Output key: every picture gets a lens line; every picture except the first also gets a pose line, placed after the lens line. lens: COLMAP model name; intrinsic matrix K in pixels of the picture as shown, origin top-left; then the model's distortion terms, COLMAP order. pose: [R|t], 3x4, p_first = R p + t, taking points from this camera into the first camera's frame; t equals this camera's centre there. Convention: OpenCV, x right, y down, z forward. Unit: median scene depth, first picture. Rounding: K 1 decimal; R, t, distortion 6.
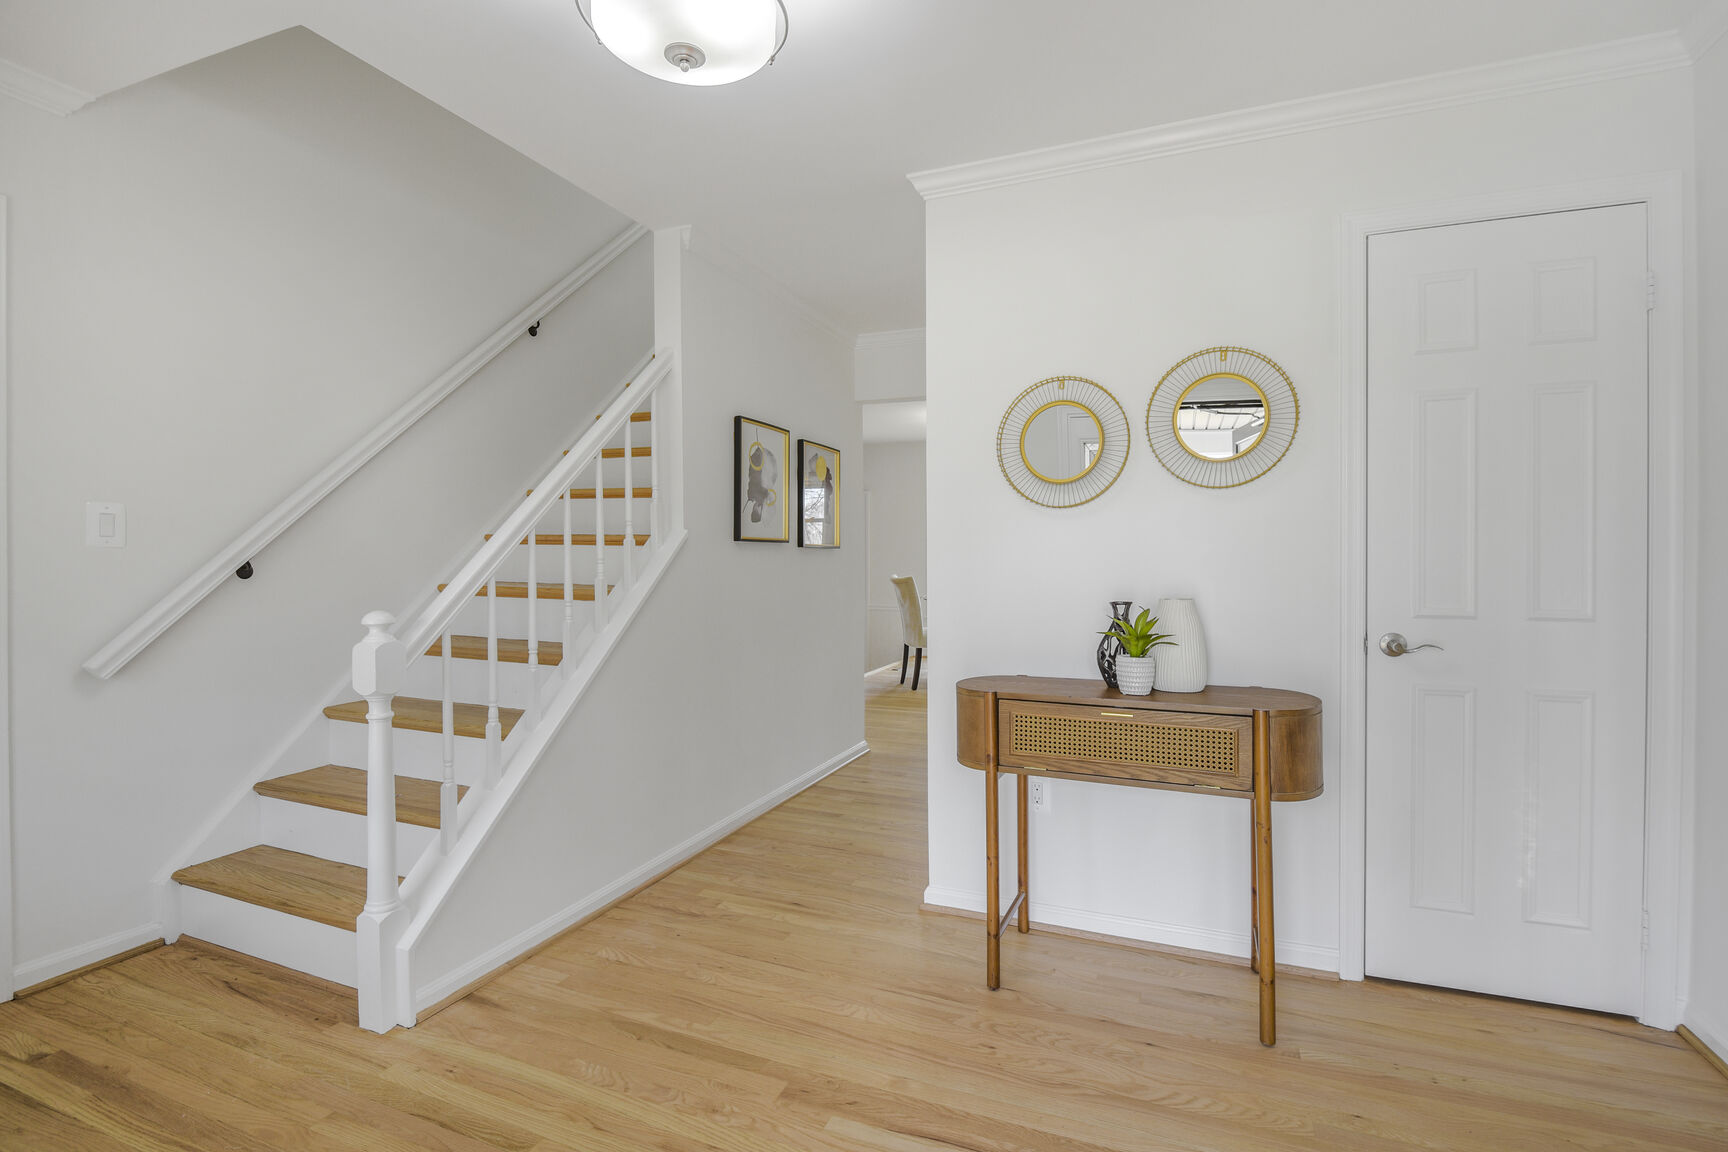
lens RADIAL K [[796.5, 0, 867.9], [0, 796.5, 573.3], [0, 0, 1]] dist [0.005439, -0.009860]
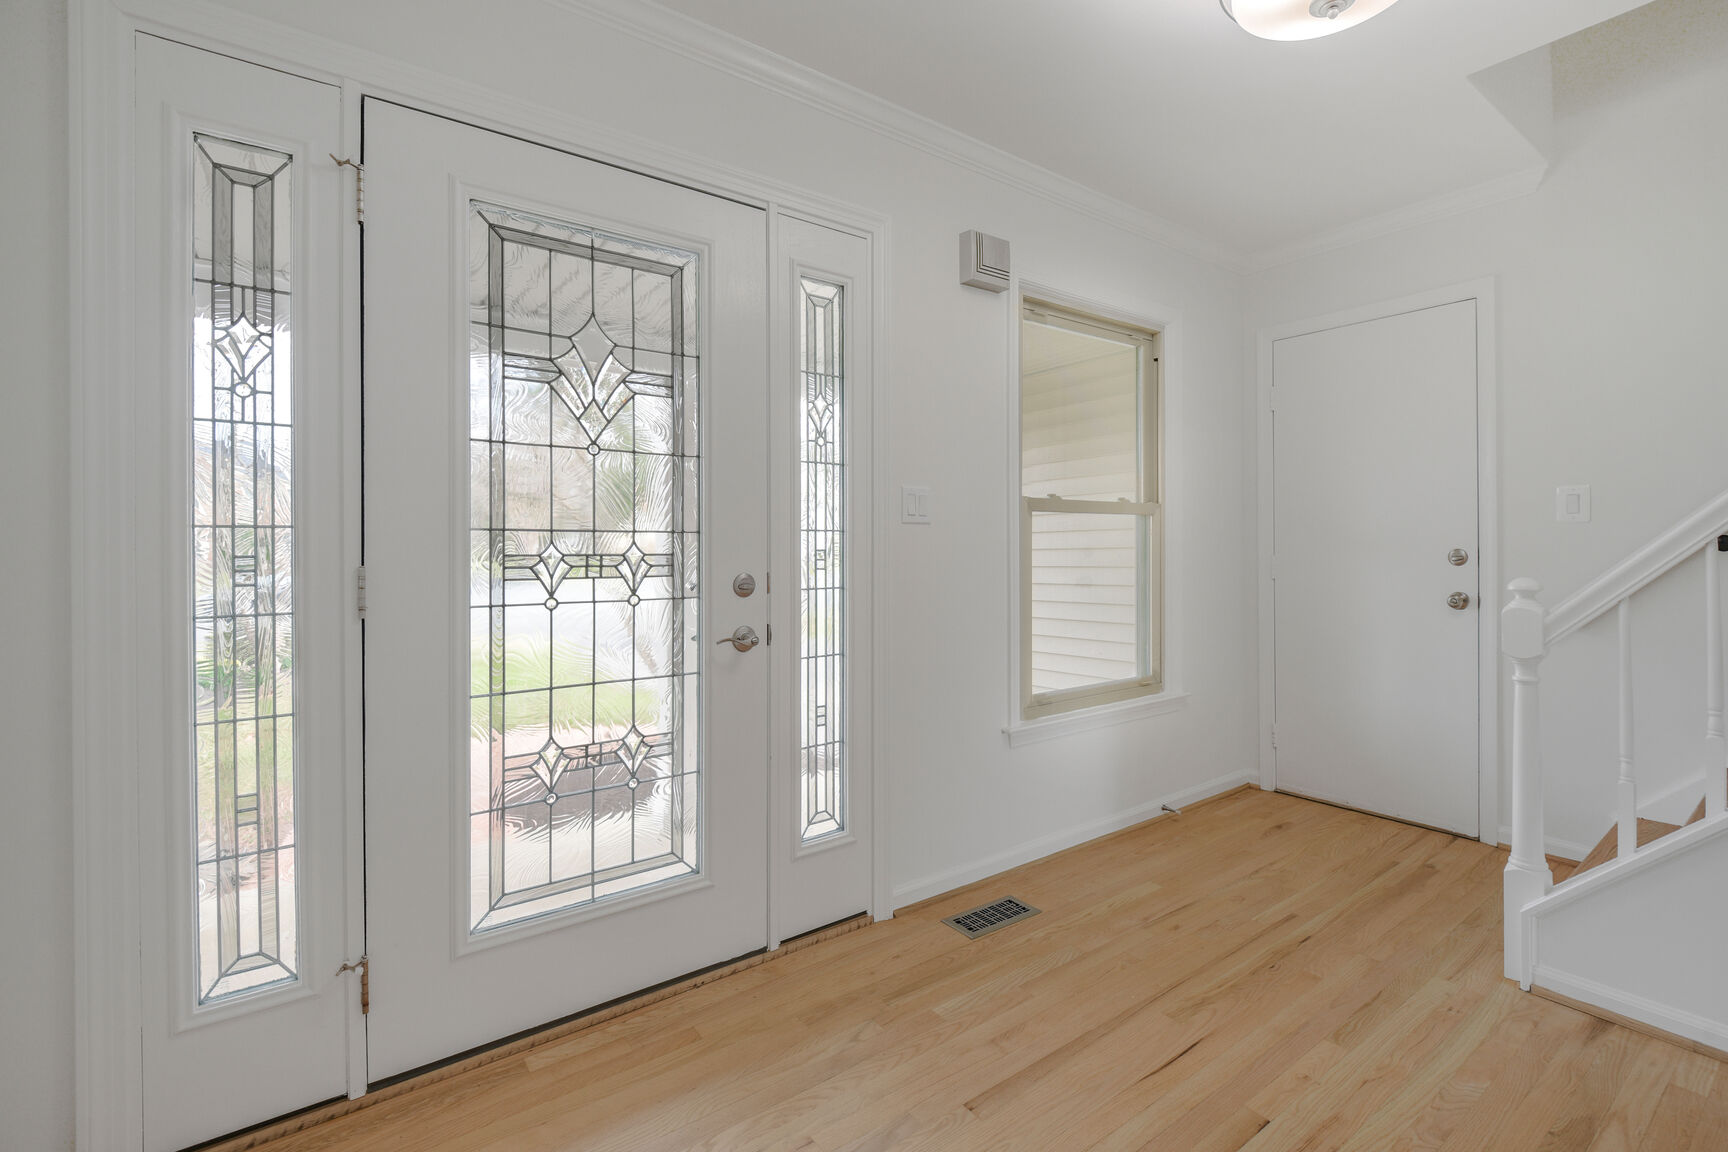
lens RADIAL K [[796.5, 0, 874.3], [0, 796.5, 557.4], [0, 0, 1]] dist [0.005439, -0.009860]
pose [[-0.530175, 0.010789, -0.847820, 0.701329], [-0.005308, 0.999857, 0.016043, 0.008424], [0.847872, 0.013006, -0.530042, 0.816518]]
